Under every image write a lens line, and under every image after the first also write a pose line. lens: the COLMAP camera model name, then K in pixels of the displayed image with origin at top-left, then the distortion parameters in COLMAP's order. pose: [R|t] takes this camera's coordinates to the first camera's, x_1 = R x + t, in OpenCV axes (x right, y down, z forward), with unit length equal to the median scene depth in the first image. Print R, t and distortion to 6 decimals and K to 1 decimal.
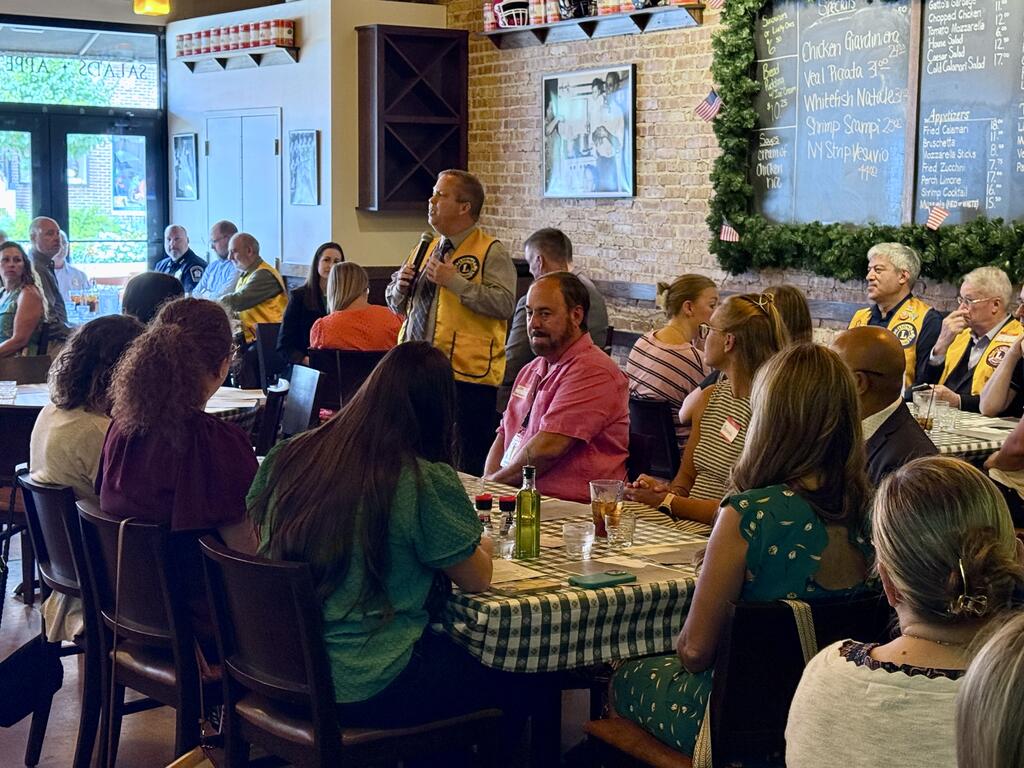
lens RADIAL K [[1771.5, 0, 510.5], [0, 1771.5, 394.0], [0, 0, 1]] dist [0.124037, 0.000000]
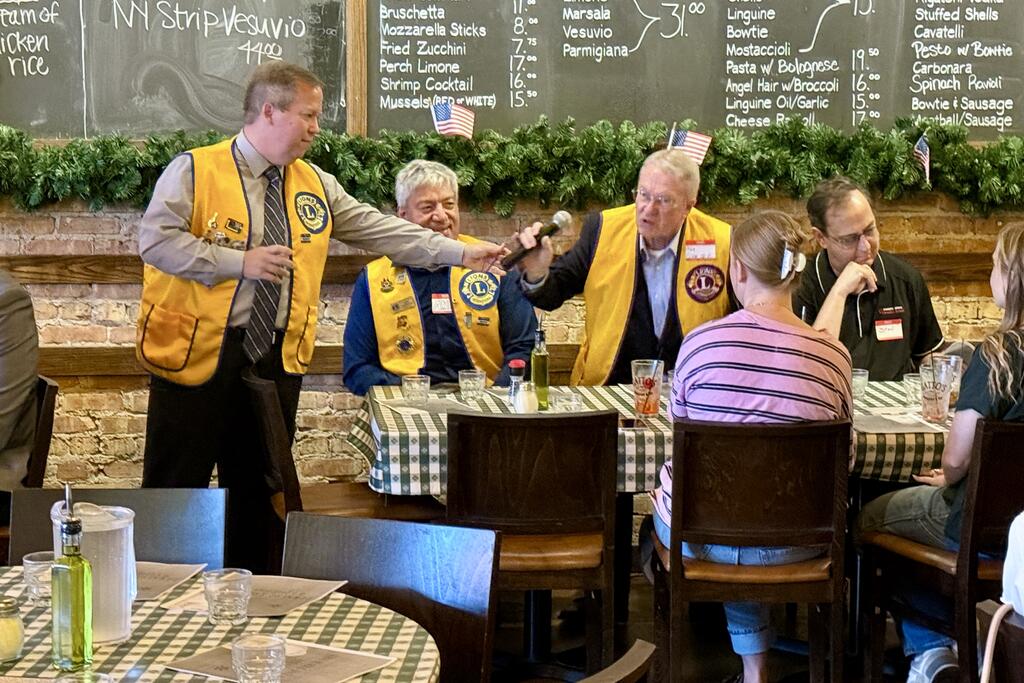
lens RADIAL K [[2141.7, 0, 512.6], [0, 2141.7, 335.0], [0, 0, 1]] dist [0.139055, 0.000000]
pose [[0.405673, -0.109816, 0.907397, -0.466736], [0.105123, 0.991774, 0.073030, -0.067028], [-0.907953, 0.065762, 0.413881, 0.574732]]
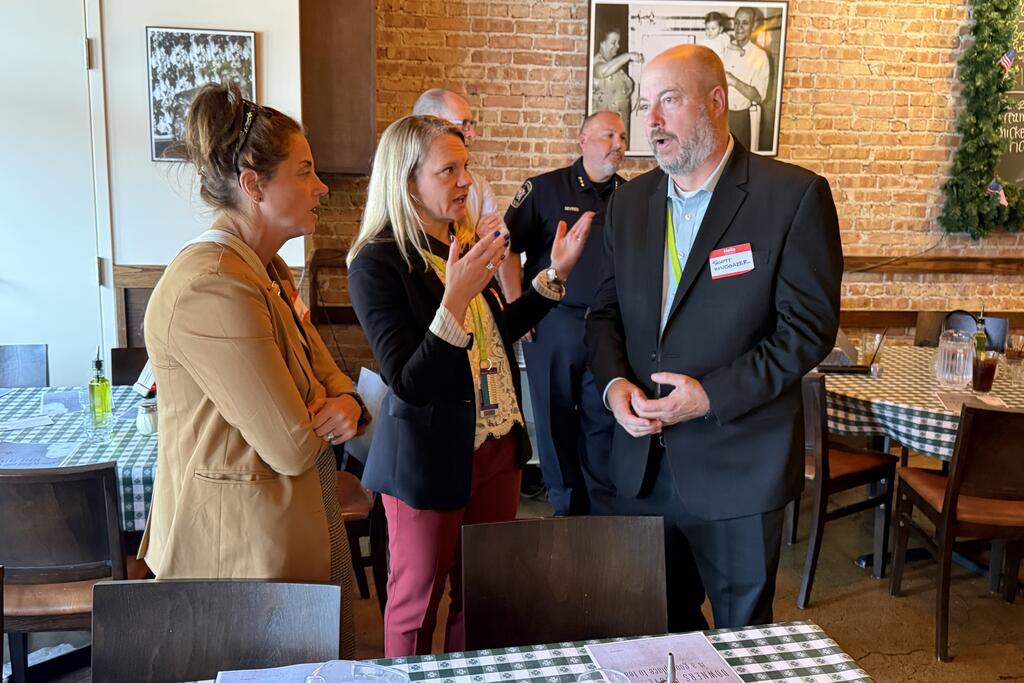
lens RADIAL K [[978.3, 0, 509.9], [0, 978.3, 347.4], [0, 0, 1]] dist [0.005707, 0.000000]
pose [[0.413814, -0.164166, 0.895437, -0.504401], [0.088264, 0.986207, 0.140017, -0.112777], [-0.906073, 0.021093, 0.422596, 1.059413]]
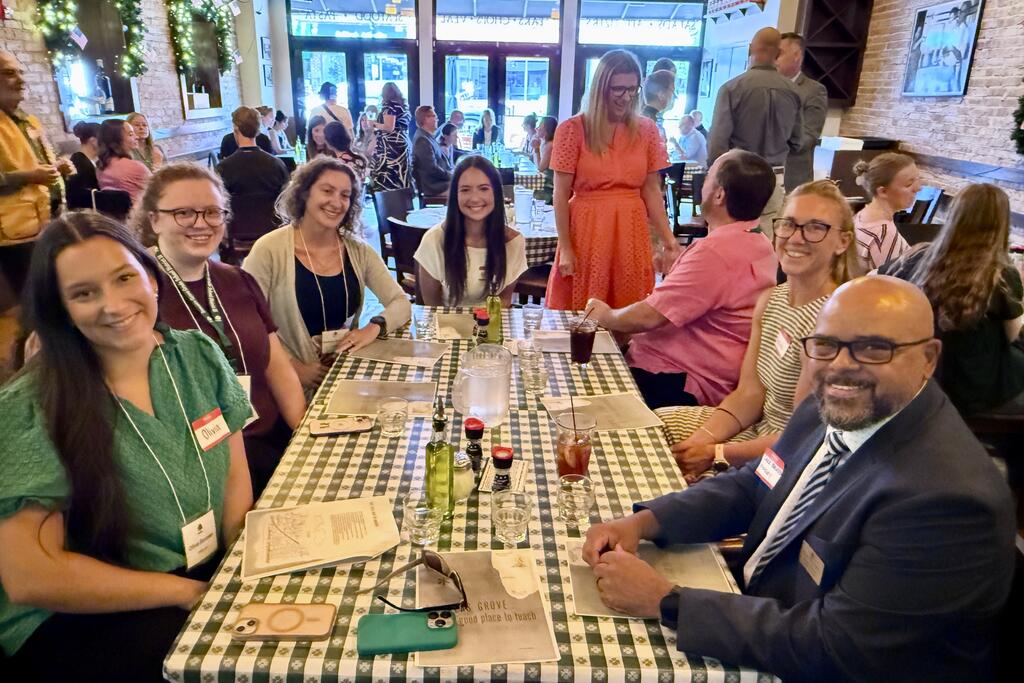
lens RADIAL K [[701.3, 0, 479.5], [0, 701.3, 342.8], [0, 0, 1]] dist [-0.007175, 0.000460]
pose [[0.825497, 0.196741, -0.529007, 0.097343], [-0.074907, 0.967178, 0.242809, -0.031544], [0.559414, -0.160812, 0.813139, 0.353177]]
